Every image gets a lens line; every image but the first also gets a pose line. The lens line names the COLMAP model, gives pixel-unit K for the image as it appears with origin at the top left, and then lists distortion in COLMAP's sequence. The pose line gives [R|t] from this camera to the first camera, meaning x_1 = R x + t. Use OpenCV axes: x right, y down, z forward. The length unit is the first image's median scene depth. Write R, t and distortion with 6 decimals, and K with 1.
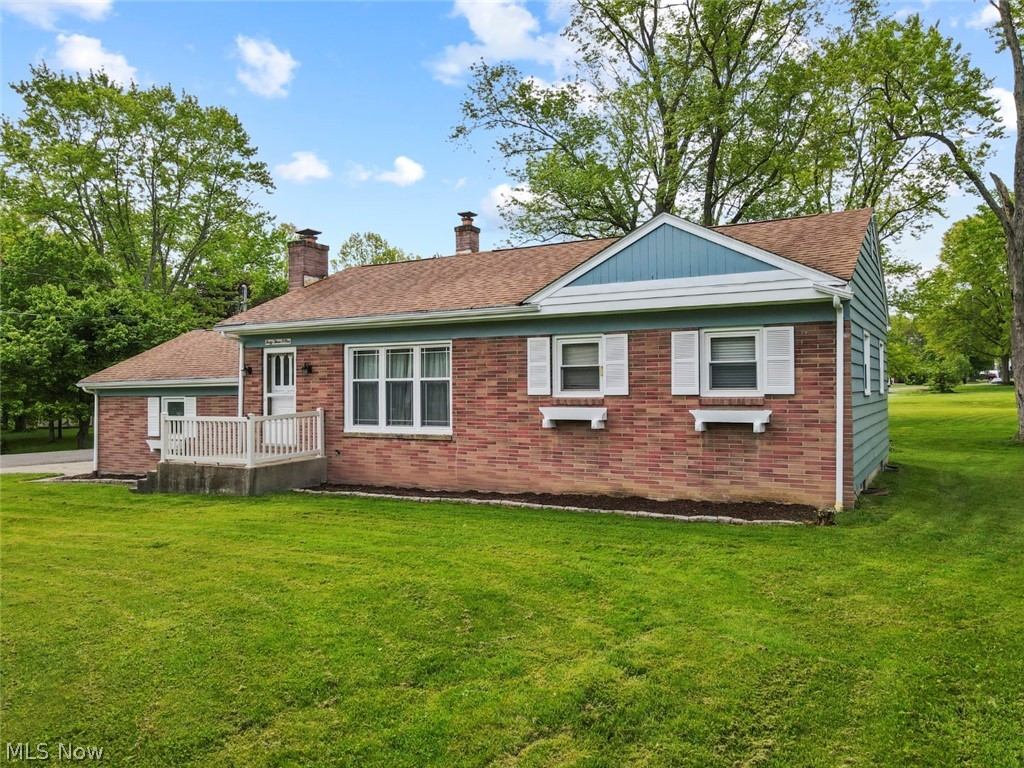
lens RADIAL K [[758.5, 0, 512.6], [0, 758.5, 382.5], [0, 0, 1]] dist [0.009340, 0.012342]
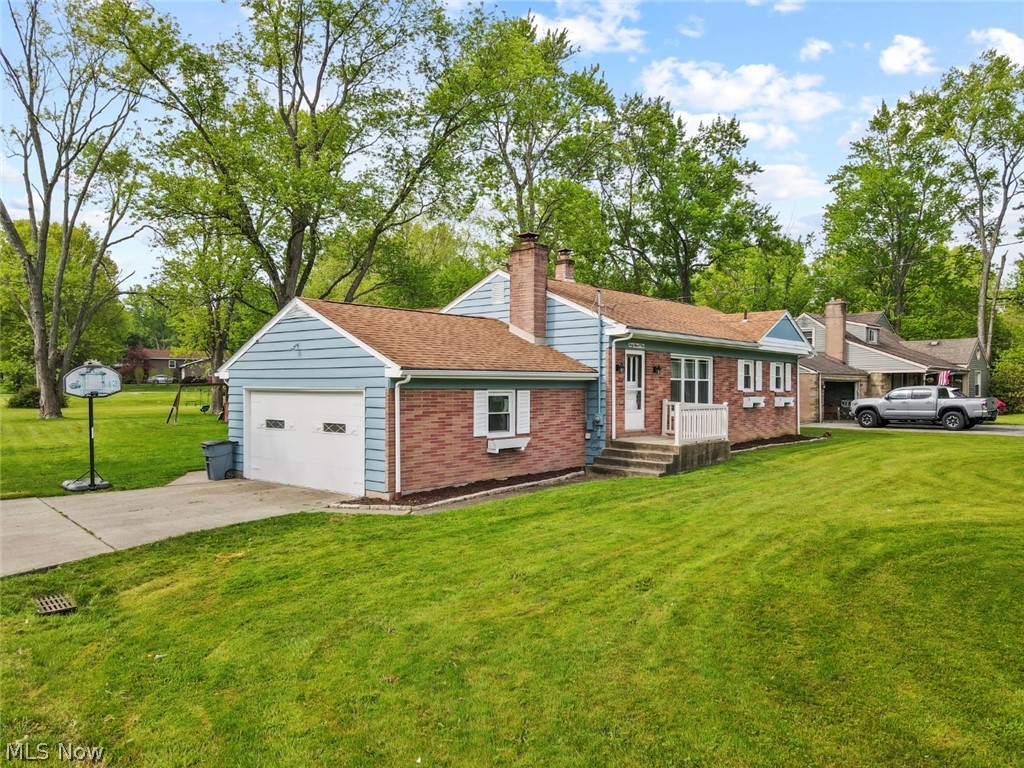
lens RADIAL K [[758.5, 0, 513.4], [0, 758.5, 388.6], [0, 0, 1]] dist [0.009340, 0.012342]
pose [[0.182081, 0.010493, 0.983228, -1.535587], [-0.016085, 0.999841, -0.007691, 0.028100], [-0.983152, -0.014414, 0.182221, 0.964156]]
